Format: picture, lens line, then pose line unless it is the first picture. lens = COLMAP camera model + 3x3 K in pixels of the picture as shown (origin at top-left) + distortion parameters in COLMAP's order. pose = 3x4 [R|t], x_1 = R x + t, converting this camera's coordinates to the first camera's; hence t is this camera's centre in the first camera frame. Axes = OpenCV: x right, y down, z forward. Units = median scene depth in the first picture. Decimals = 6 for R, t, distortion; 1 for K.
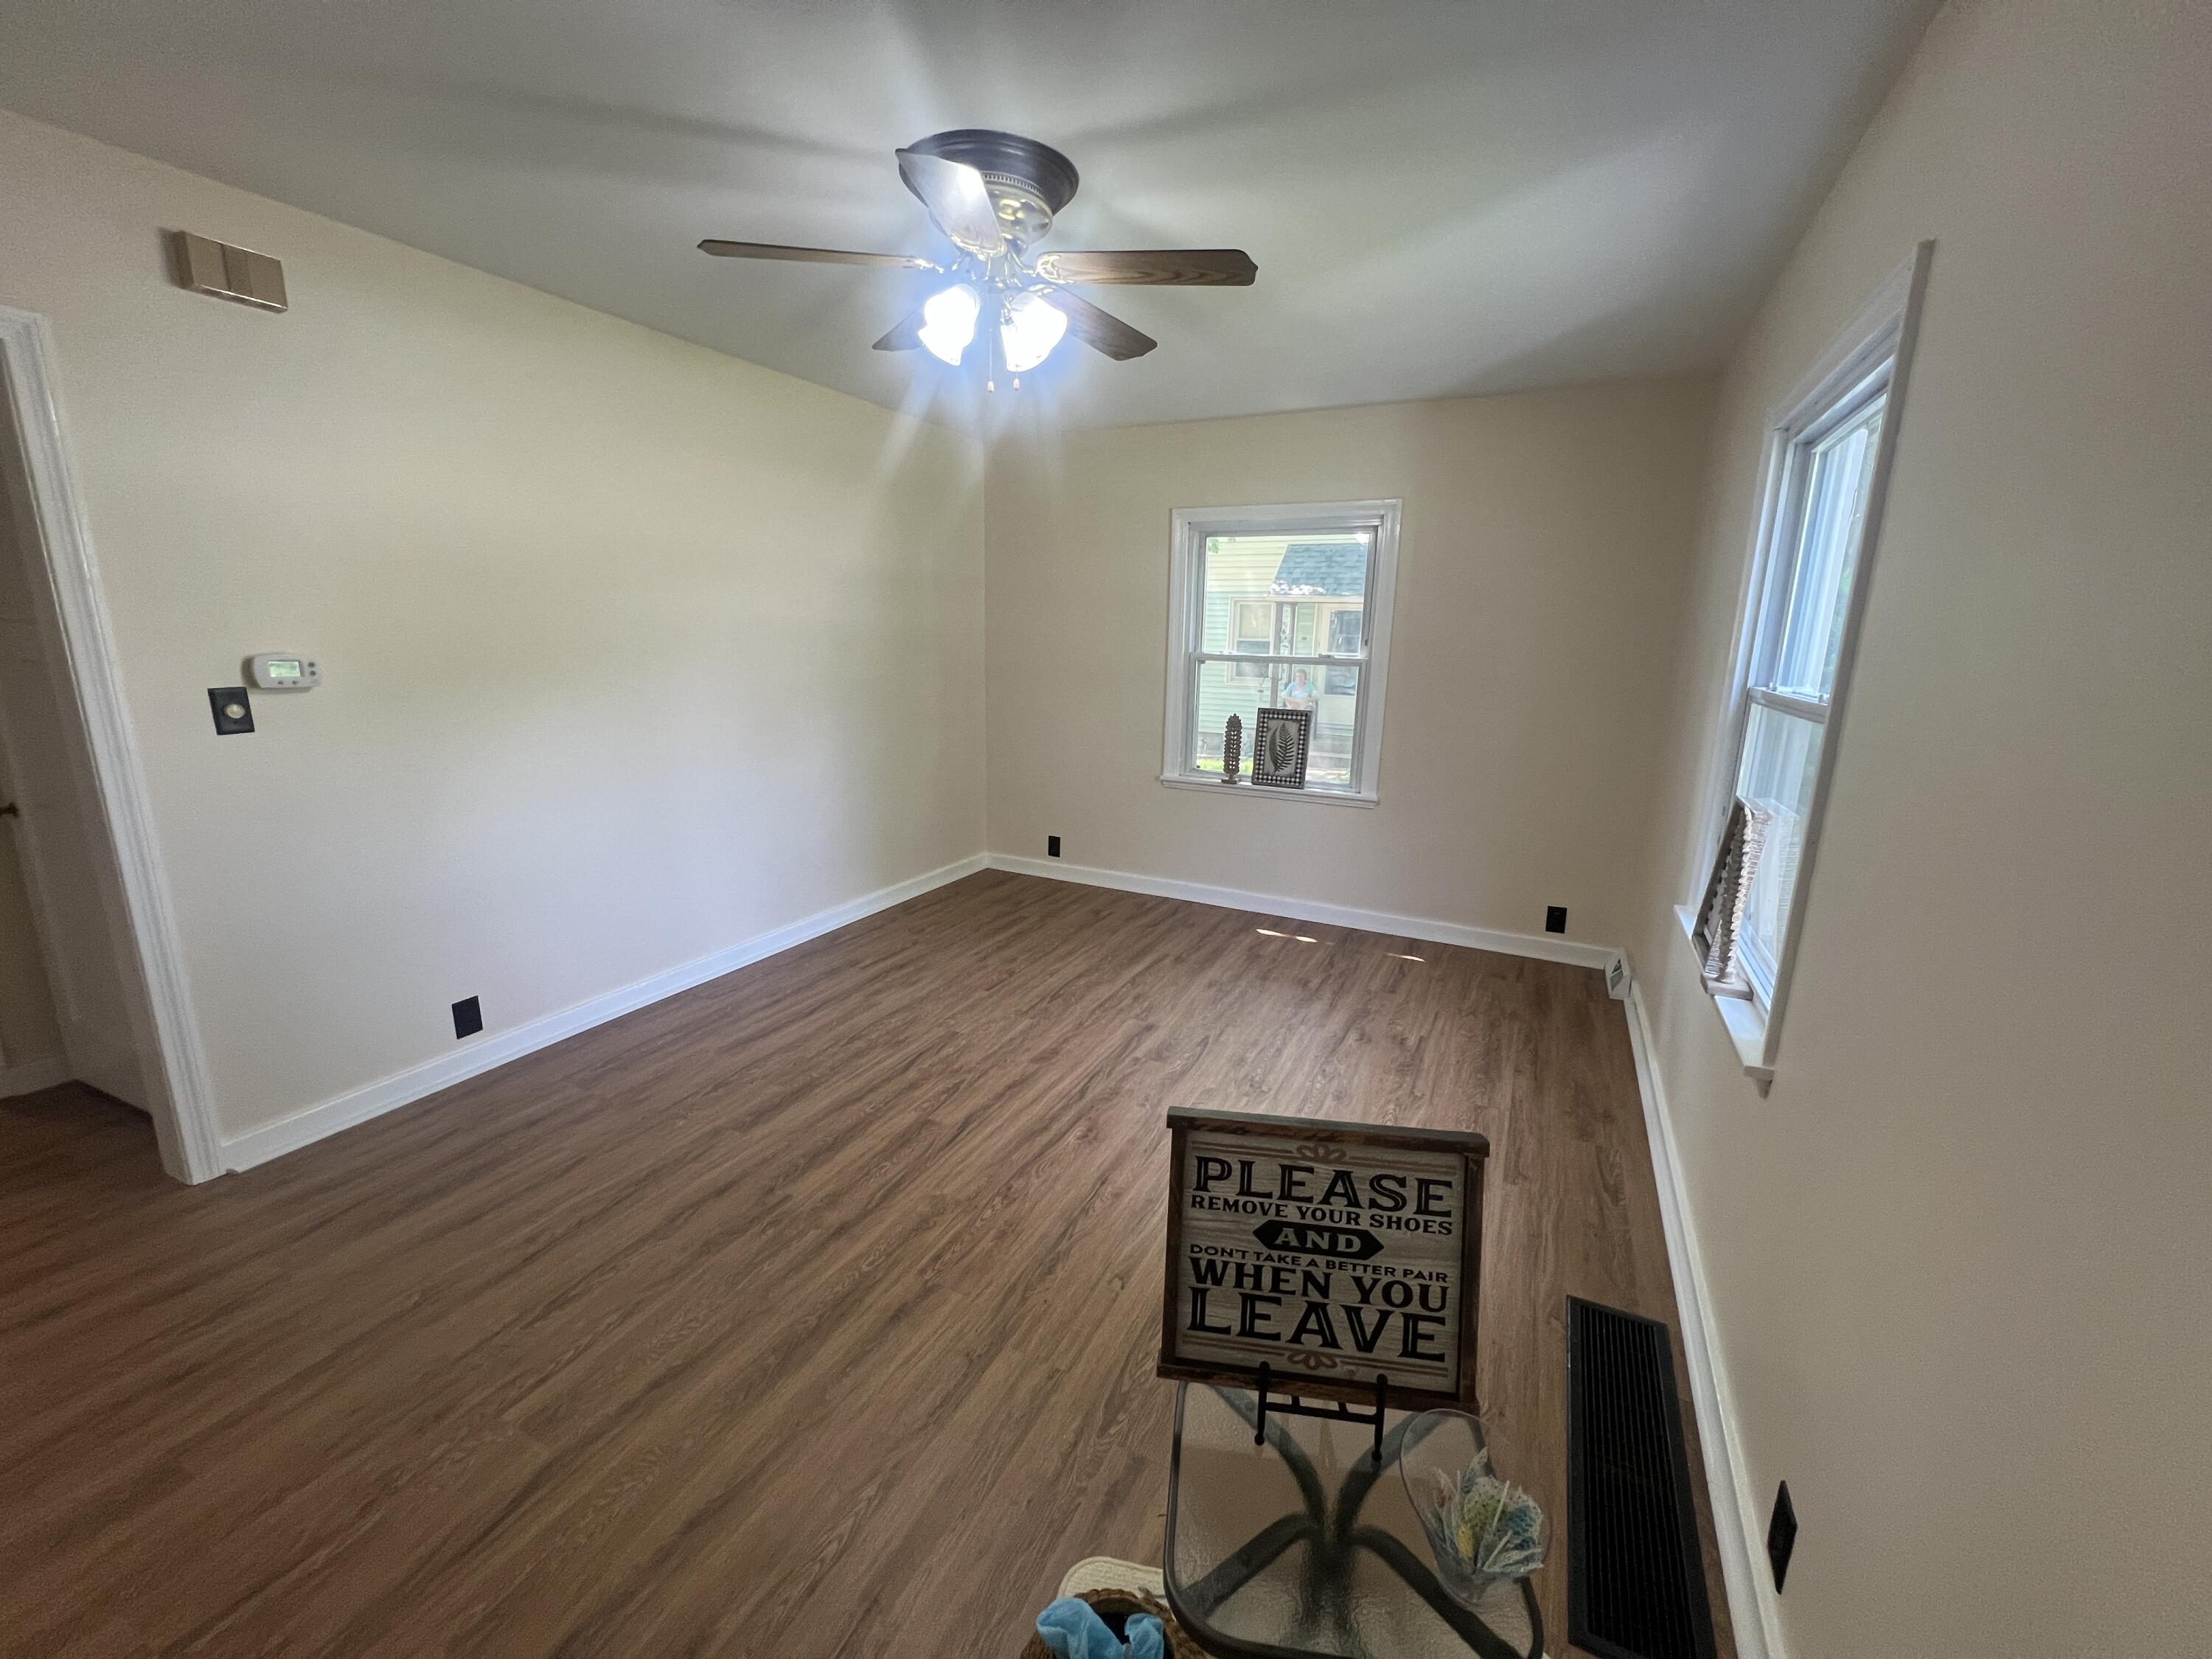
lens RADIAL K [[889.5, 0, 1101.7], [0, 889.5, 818.4], [0, 0, 1]] dist [-0.000142, -0.000257]
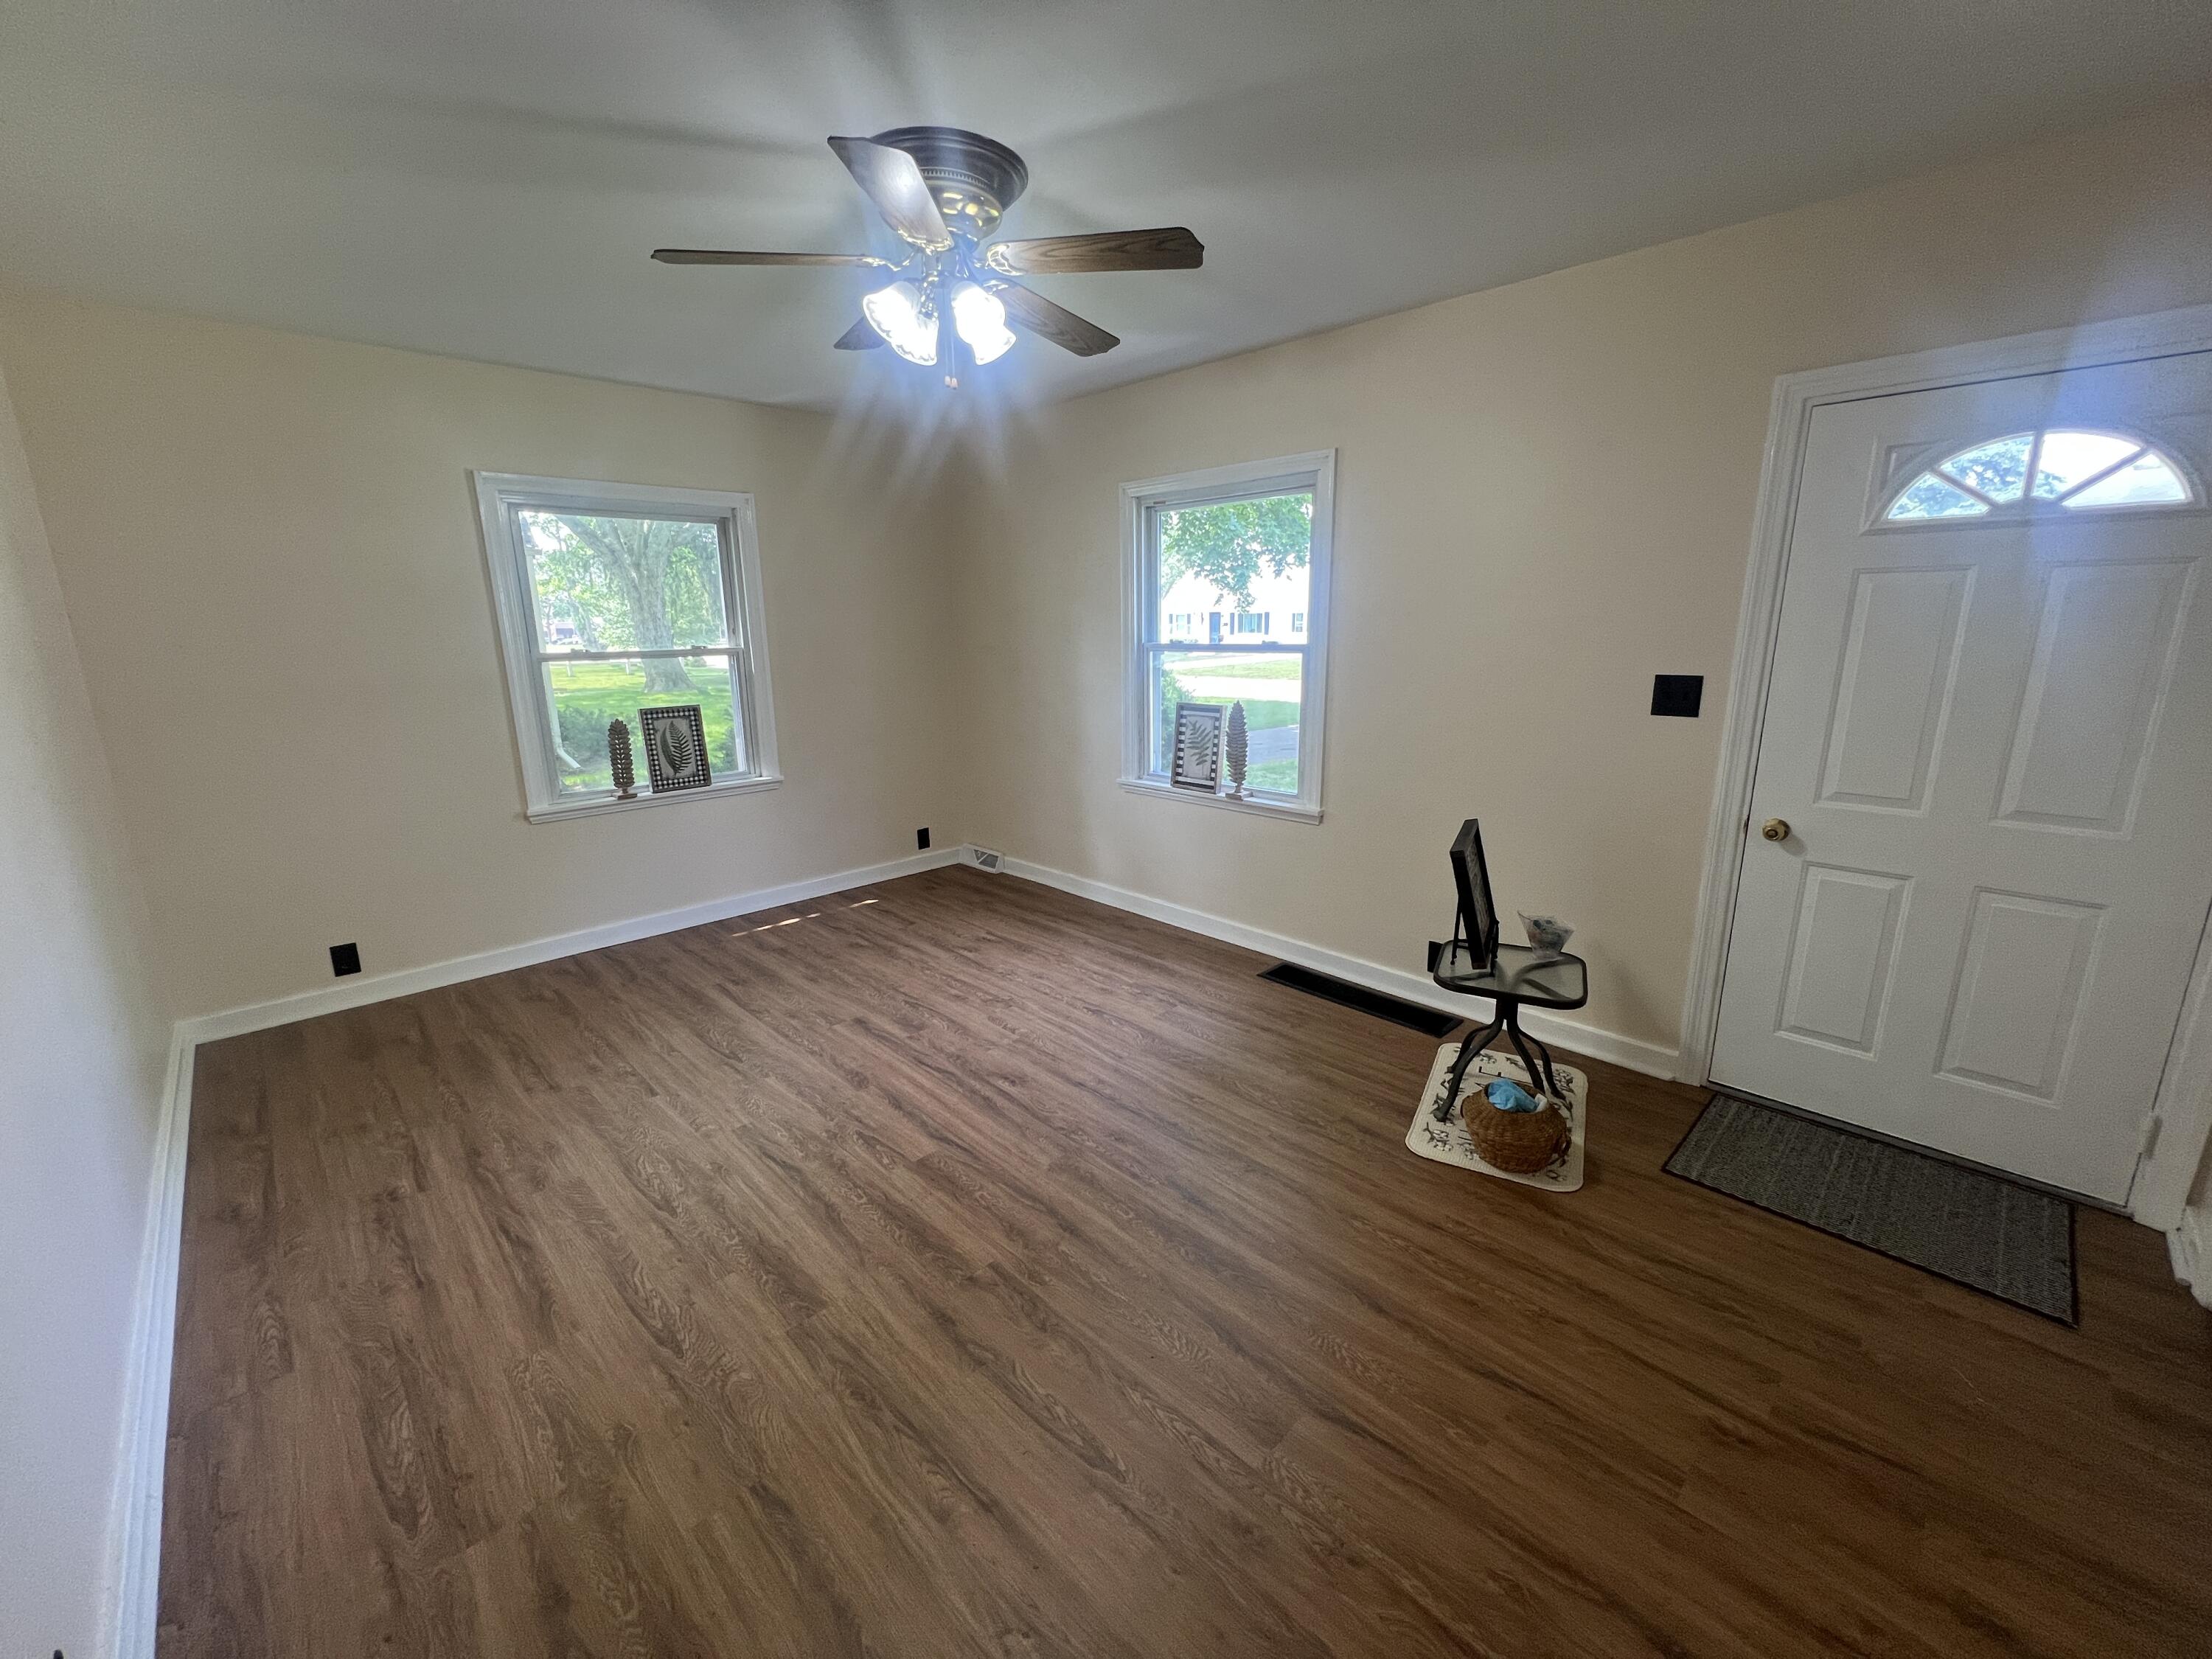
lens RADIAL K [[889.5, 0, 1102.4], [0, 889.5, 820.6], [0, 0, 1]] dist [-0.000142, -0.000257]
pose [[0.322037, -0.236291, 0.916766, -0.648326], [0.218832, 0.960707, 0.170746, -0.082767], [-0.921089, 0.145631, 0.361091, 0.321356]]
